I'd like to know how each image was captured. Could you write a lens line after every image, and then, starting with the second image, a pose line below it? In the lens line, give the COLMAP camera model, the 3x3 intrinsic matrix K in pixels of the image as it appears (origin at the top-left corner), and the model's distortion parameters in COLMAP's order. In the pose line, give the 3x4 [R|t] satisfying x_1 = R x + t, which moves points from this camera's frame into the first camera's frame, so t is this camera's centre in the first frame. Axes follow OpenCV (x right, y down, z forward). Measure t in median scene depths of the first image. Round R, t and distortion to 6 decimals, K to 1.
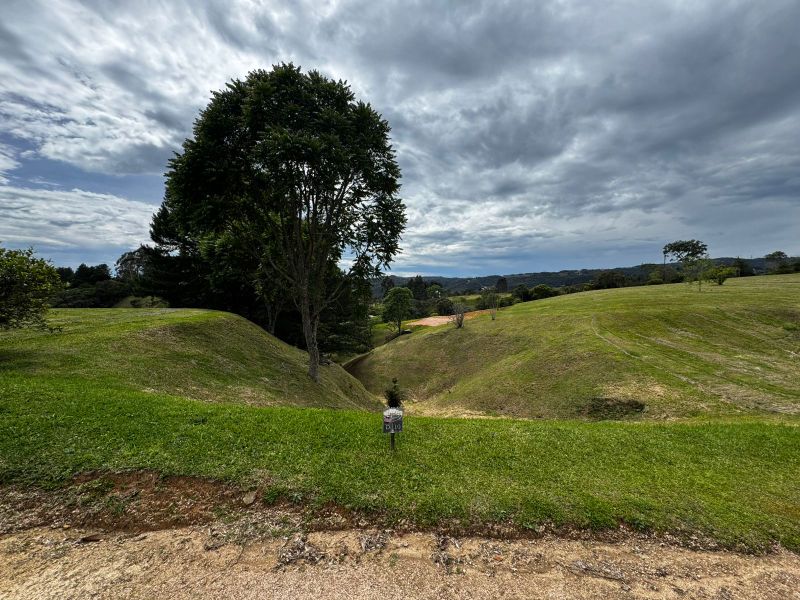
lens RADIAL K [[322.7, 0, 397.5], [0, 322.7, 308.8], [0, 0, 1]] dist [0.010883, -0.000164]
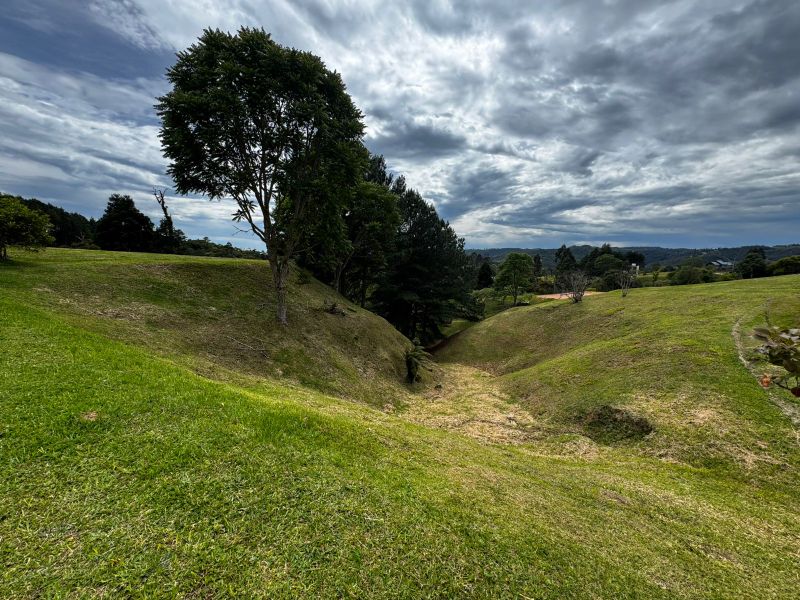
lens RADIAL K [[317.7, 0, 400.0], [0, 317.7, 300.0], [0, 0, 1]] dist [-0.008456, -0.000172]
pose [[0.849619, 0.089948, -0.519670, 0.115404], [-0.054735, 0.995066, 0.082745, 0.004583], [0.524549, -0.041857, 0.850351, 0.044307]]
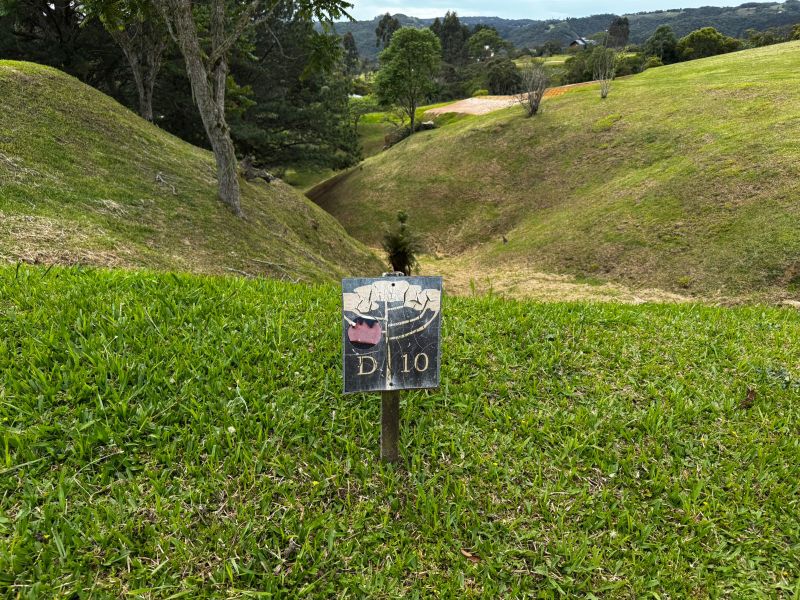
lens RADIAL K [[574.4, 0, 400.0], [0, 574.4, 300.0], [0, 0, 1]] dist [0.061280, -0.061041]
pose [[0.999889, 0.010718, -0.010366, -0.000244], [-0.006465, 0.938089, 0.346333, 0.008592], [0.013436, -0.346227, 0.938054, 0.028642]]
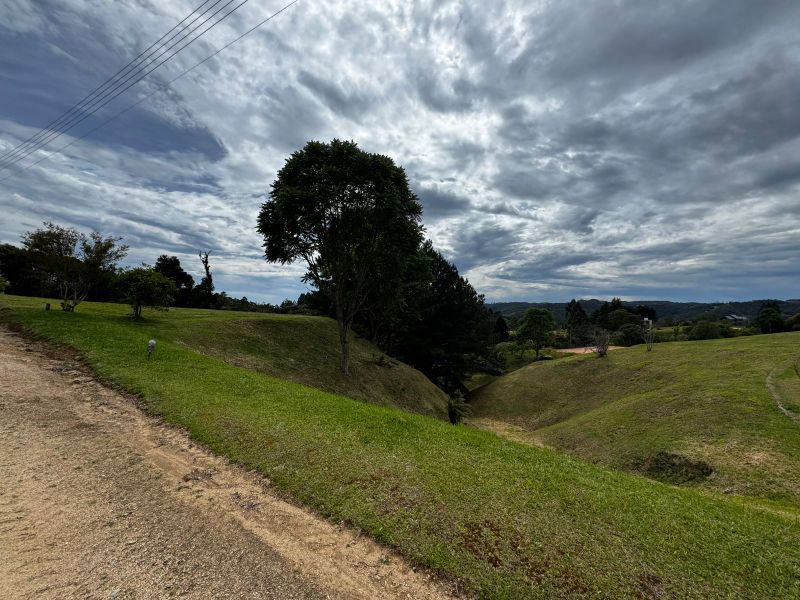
lens RADIAL K [[319.0, 0, 397.2], [0, 319.0, 302.8], [0, 0, 1]] dist [-0.009388, -0.000344]
pose [[0.835371, 0.006337, -0.549650, 0.101624], [-0.057089, 0.995526, -0.075288, 0.005132], [0.546713, 0.094273, 0.831996, 0.007651]]
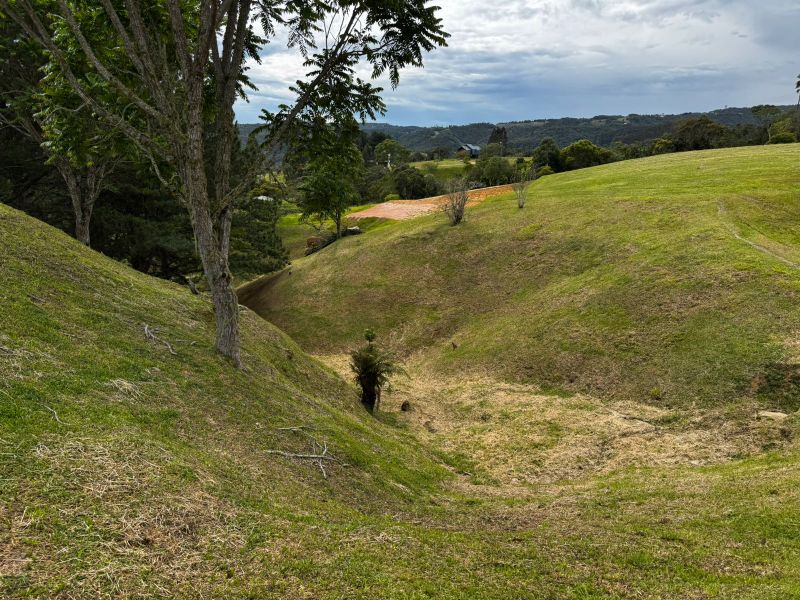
lens RADIAL K [[558.9, 0, 400.0], [0, 558.9, 300.0], [0, 0, 1]] dist [0.181275, -0.243324]
pose [[0.987211, -0.027229, 0.157079, -0.026025], [-0.004969, 0.979572, 0.201032, -0.002115], [-0.159344, -0.199241, 0.966909, 0.043105]]
